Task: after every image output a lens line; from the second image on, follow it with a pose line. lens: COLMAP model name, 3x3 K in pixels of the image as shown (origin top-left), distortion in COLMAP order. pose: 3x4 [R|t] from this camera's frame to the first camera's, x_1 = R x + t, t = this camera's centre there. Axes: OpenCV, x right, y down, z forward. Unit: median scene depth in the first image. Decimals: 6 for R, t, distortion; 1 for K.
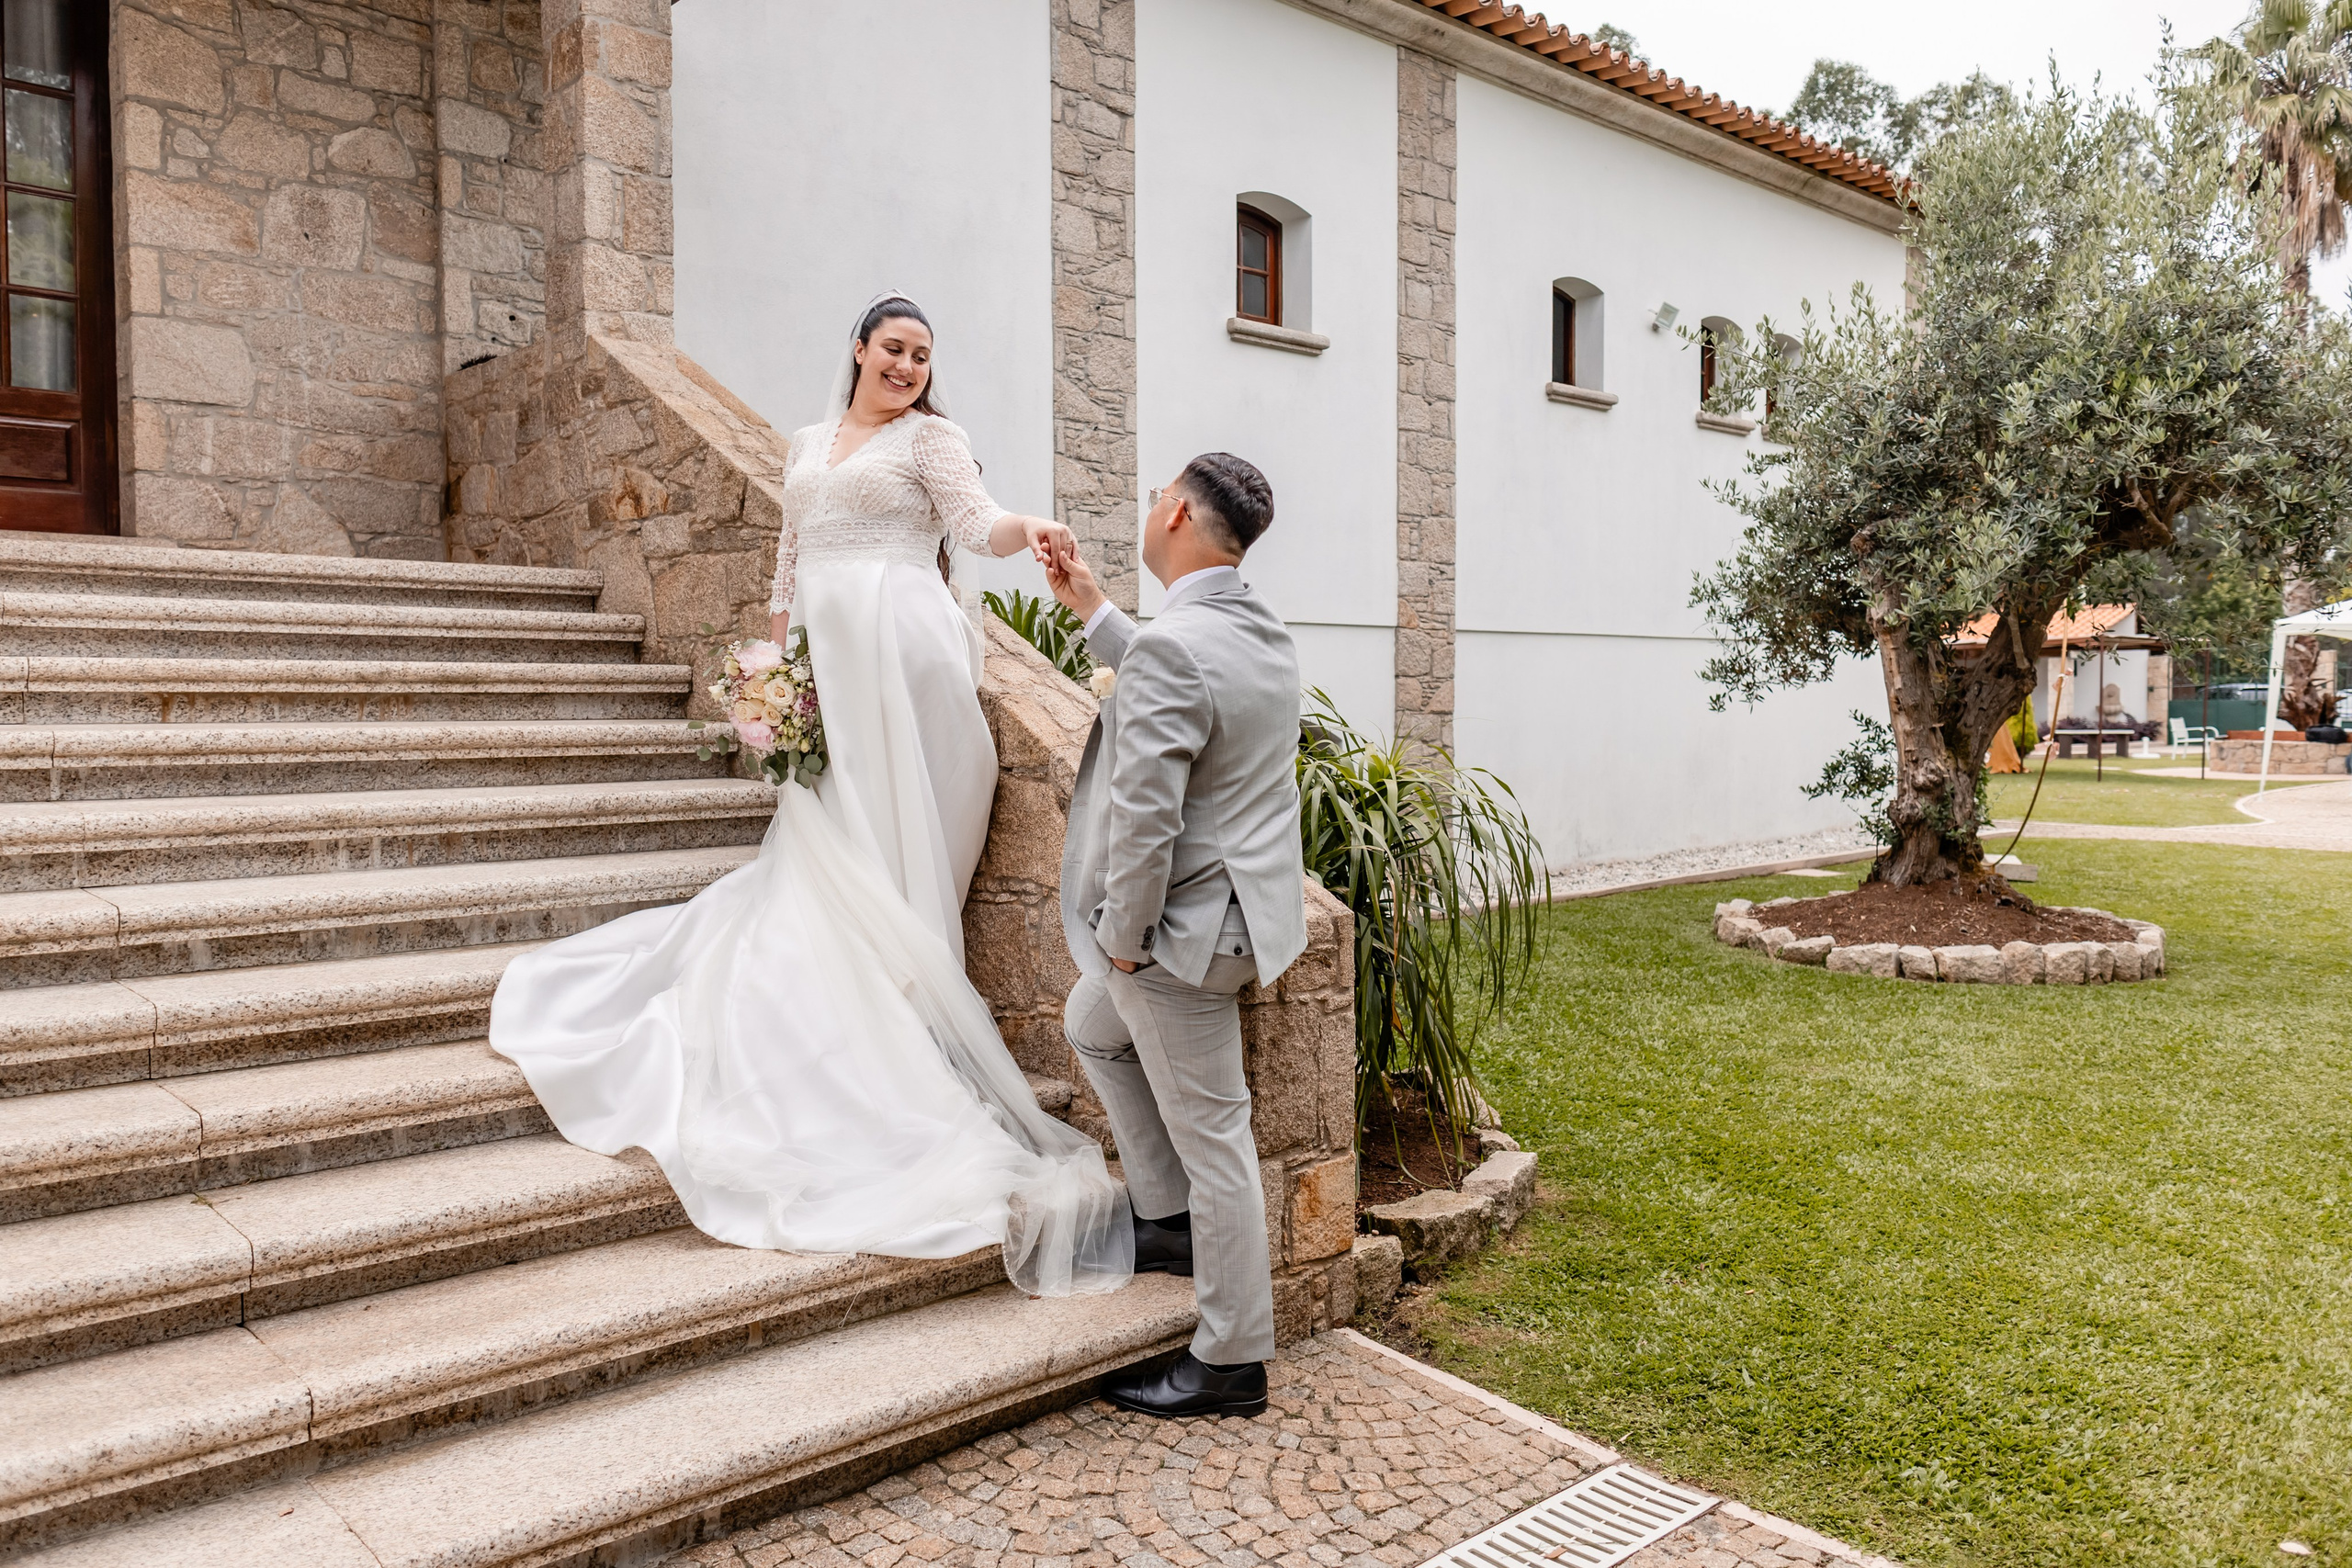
lens RADIAL K [[1642.8, 0, 1276.7], [0, 1642.8, 773.7], [0, 0, 1]] dist [0.034848, -0.041242]
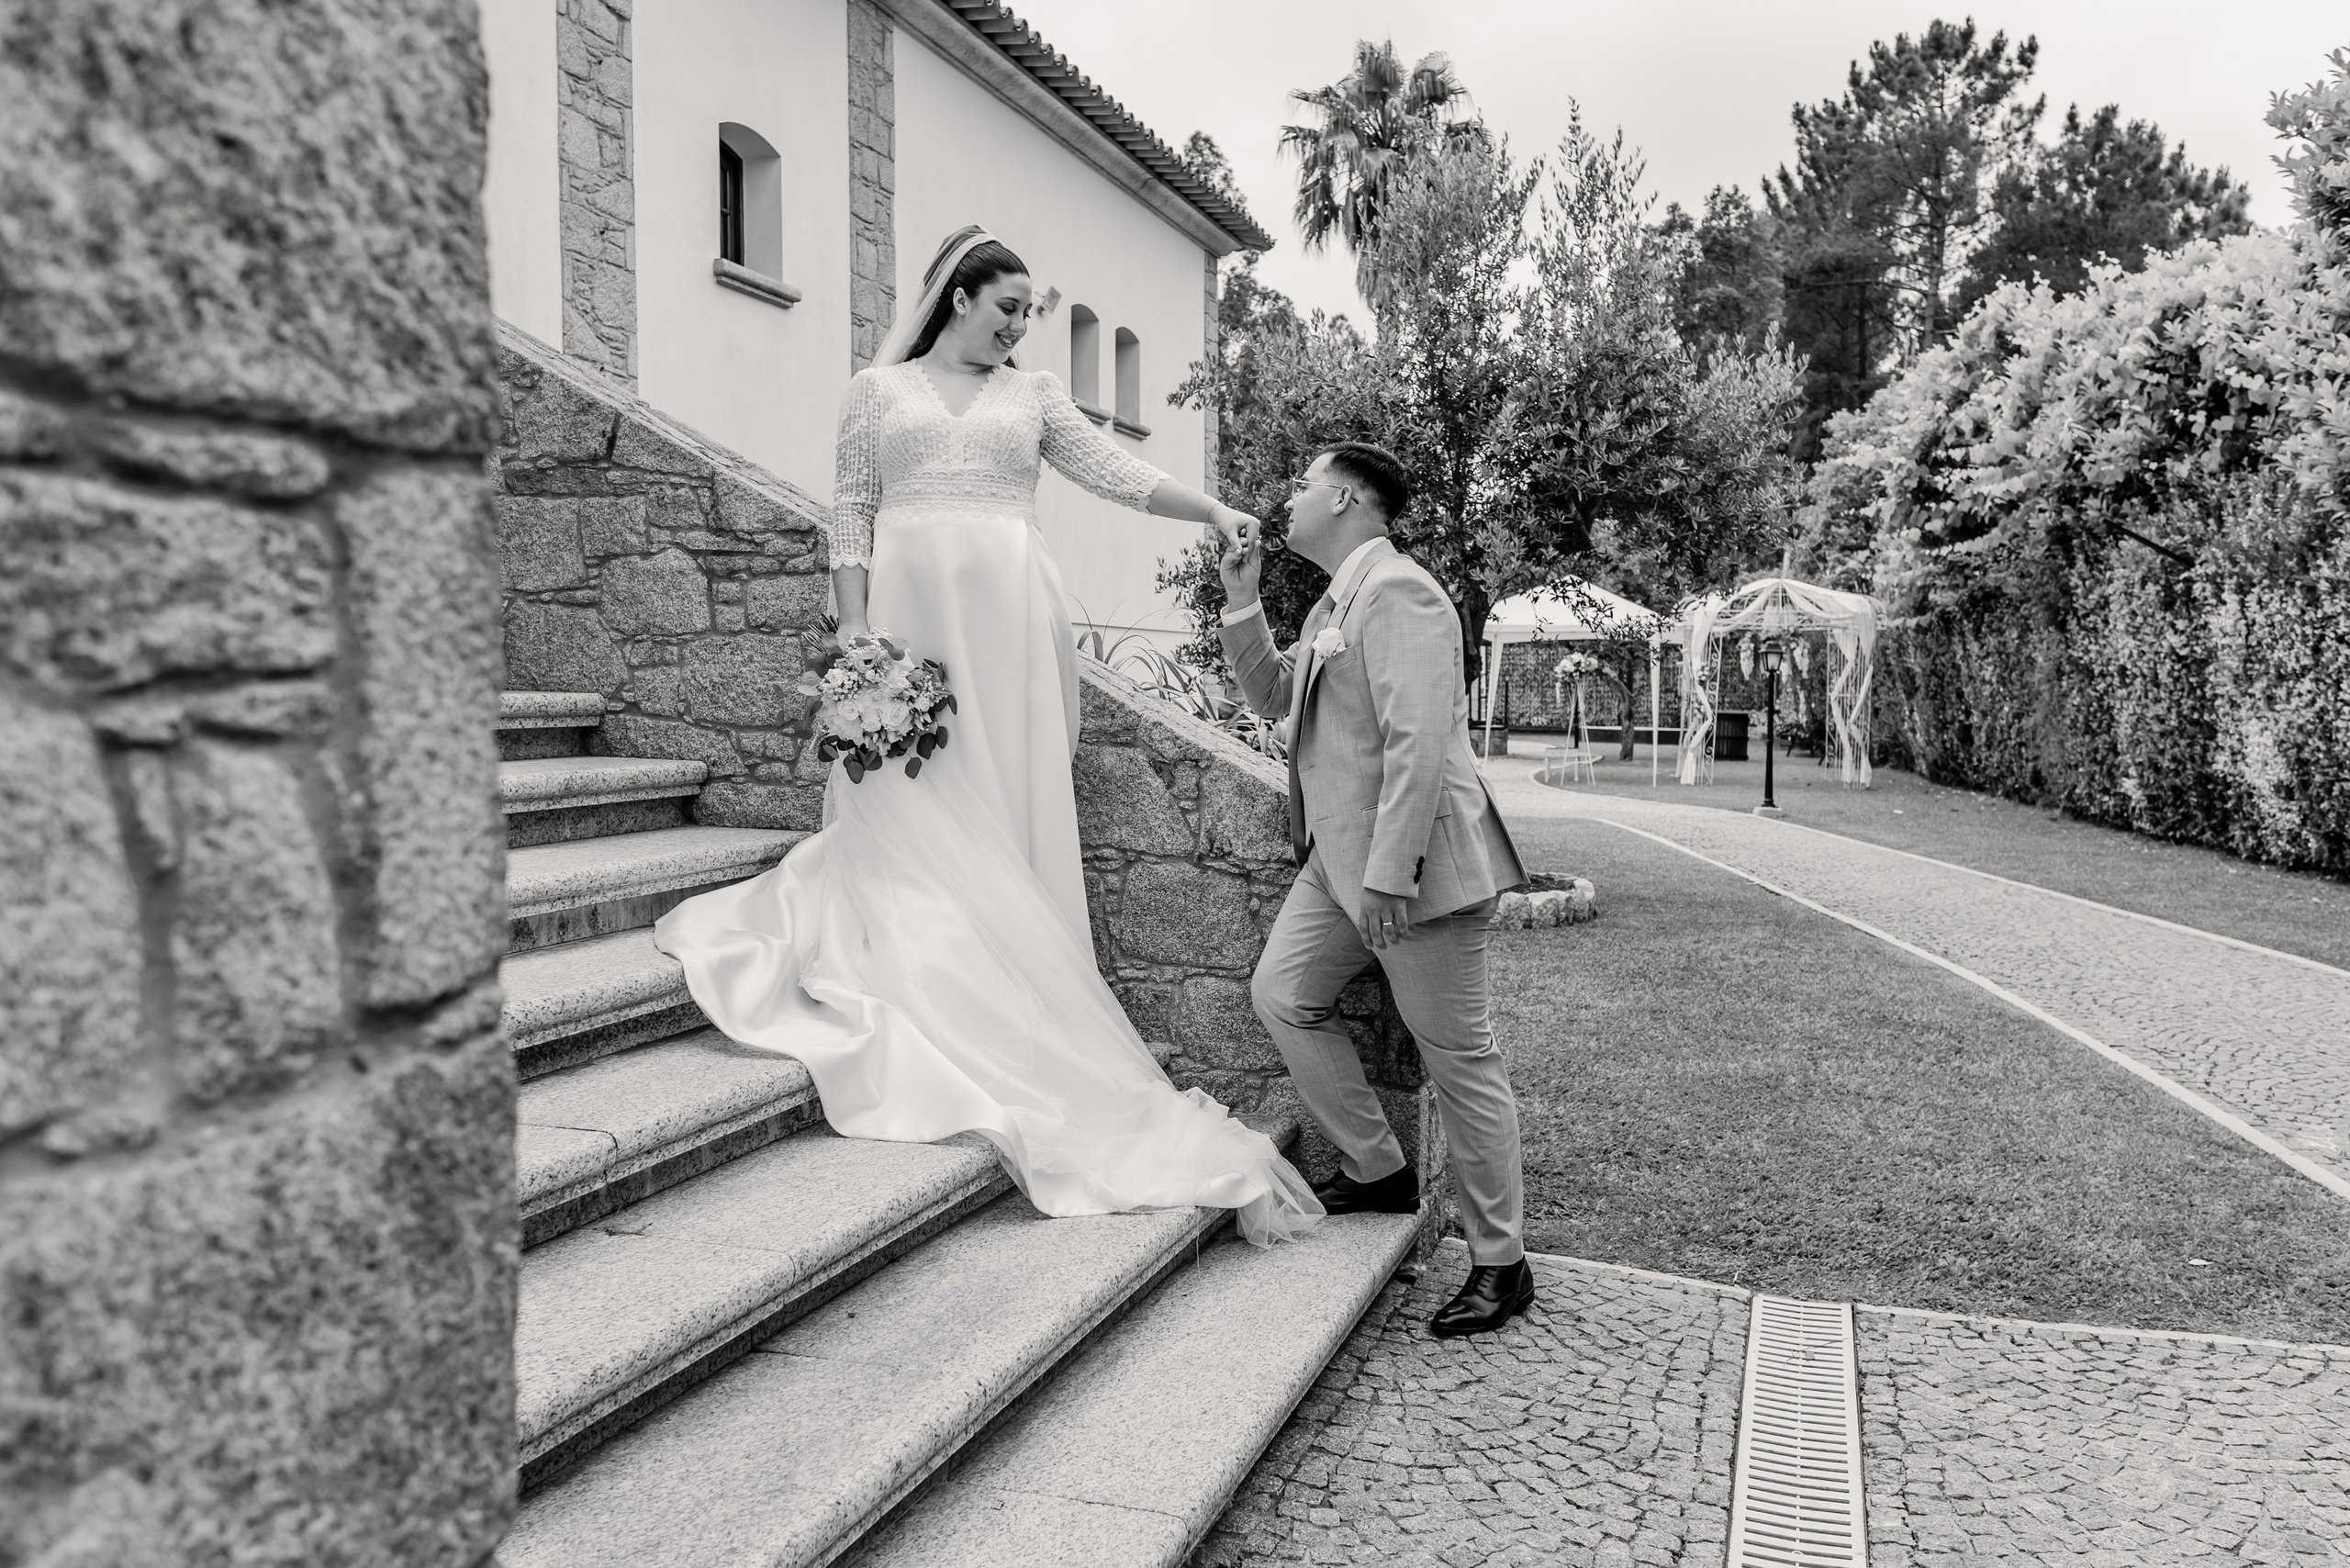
lens RADIAL K [[1762.1, 0, 1196.8], [0, 1762.1, 786.4], [0, 0, 1]] dist [0.012942, -0.000024]
pose [[0.885981, -0.022572, 0.463173, -0.269919], [0.018658, 0.999741, 0.013031, 0.006870], [-0.463347, -0.002904, 0.886172, 0.014578]]
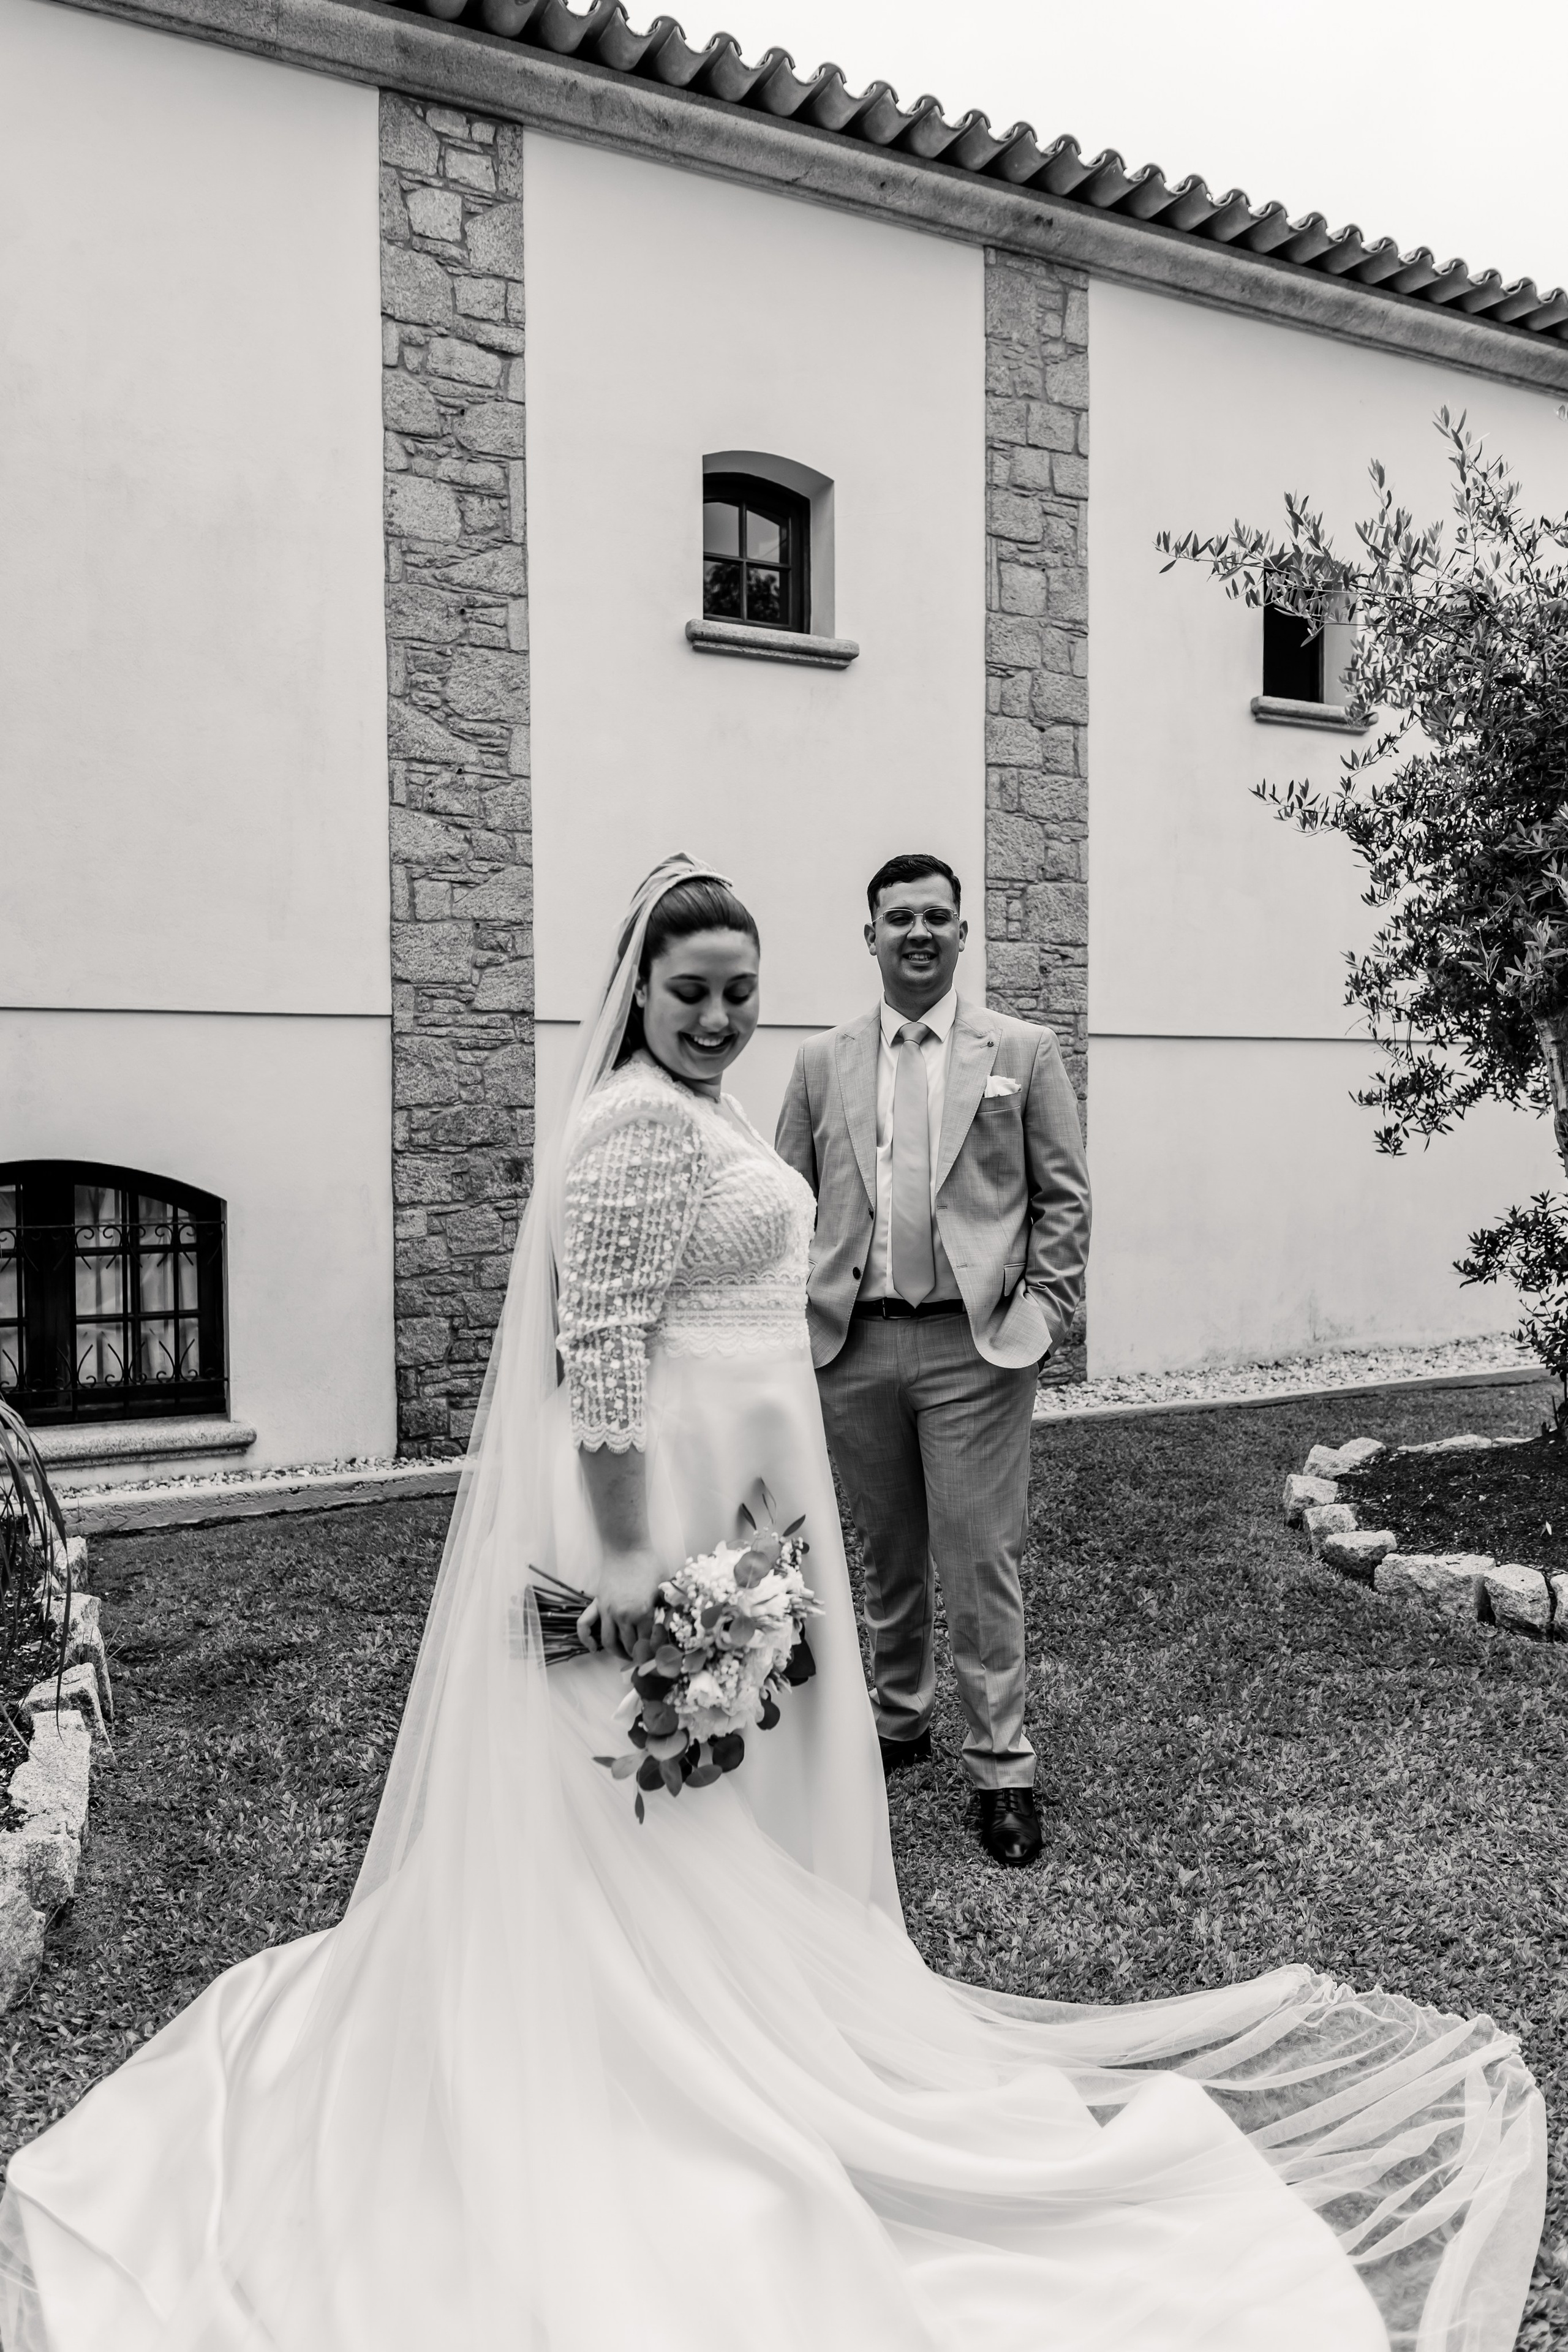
lens RADIAL K [[1643.0, 0, 901.3], [0, 1643.0, 1166.3], [0, 0, 1]] dist [0.034848, -0.041242]
pose [[0.957574, 0.016483, -0.287717, 0.305699], [-0.018500, 0.999820, -0.004293, -0.028587], [0.287594, 0.009433, 0.957706, 0.333417]]
